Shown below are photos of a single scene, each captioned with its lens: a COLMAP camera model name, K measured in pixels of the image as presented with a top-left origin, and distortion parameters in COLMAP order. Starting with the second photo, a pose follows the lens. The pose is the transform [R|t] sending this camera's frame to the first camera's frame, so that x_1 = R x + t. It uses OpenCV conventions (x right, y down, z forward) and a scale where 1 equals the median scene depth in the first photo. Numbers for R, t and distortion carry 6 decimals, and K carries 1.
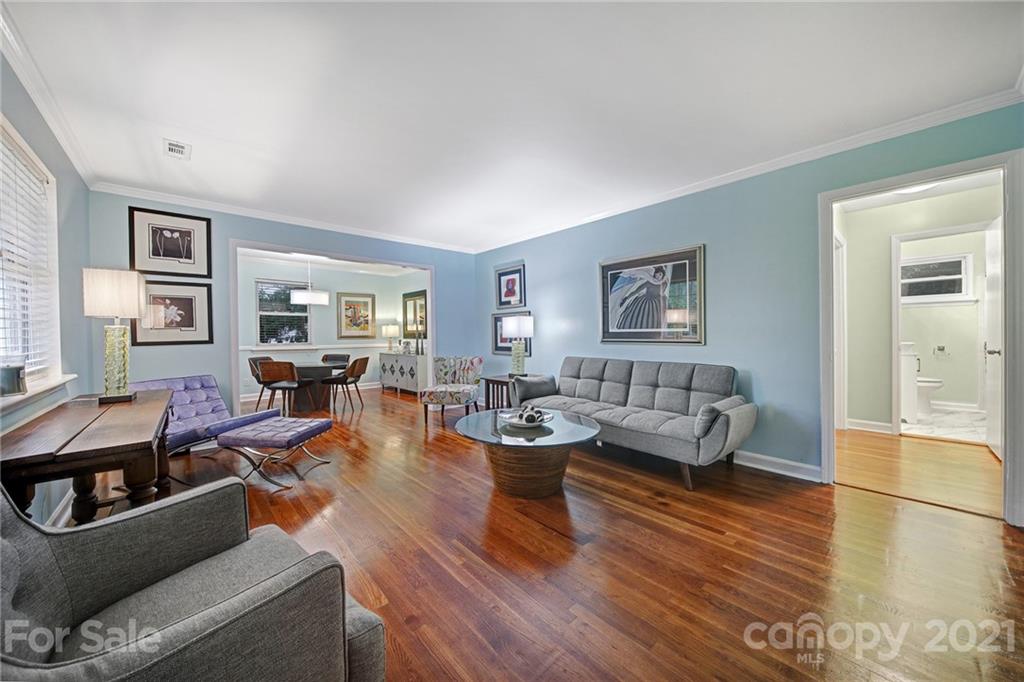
lens RADIAL K [[358.4, 0, 517.8], [0, 358.4, 338.2], [0, 0, 1]] dist [0.000118, -0.000570]
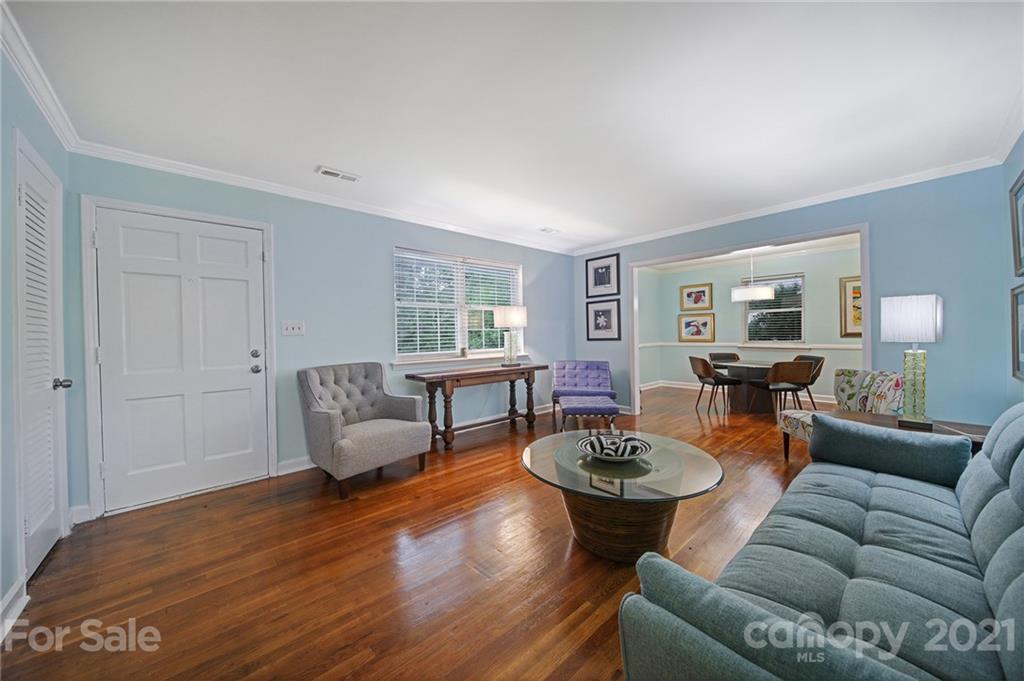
lens RADIAL K [[358.4, 0, 516.4], [0, 358.4, 336.5], [0, 0, 1]] dist [0.000118, -0.000570]
pose [[0.019514, 0.015161, -0.999695, 0.572028], [-0.000236, 0.999885, 0.015159, -0.021625], [0.999810, -0.000060, 0.019516, 0.559545]]
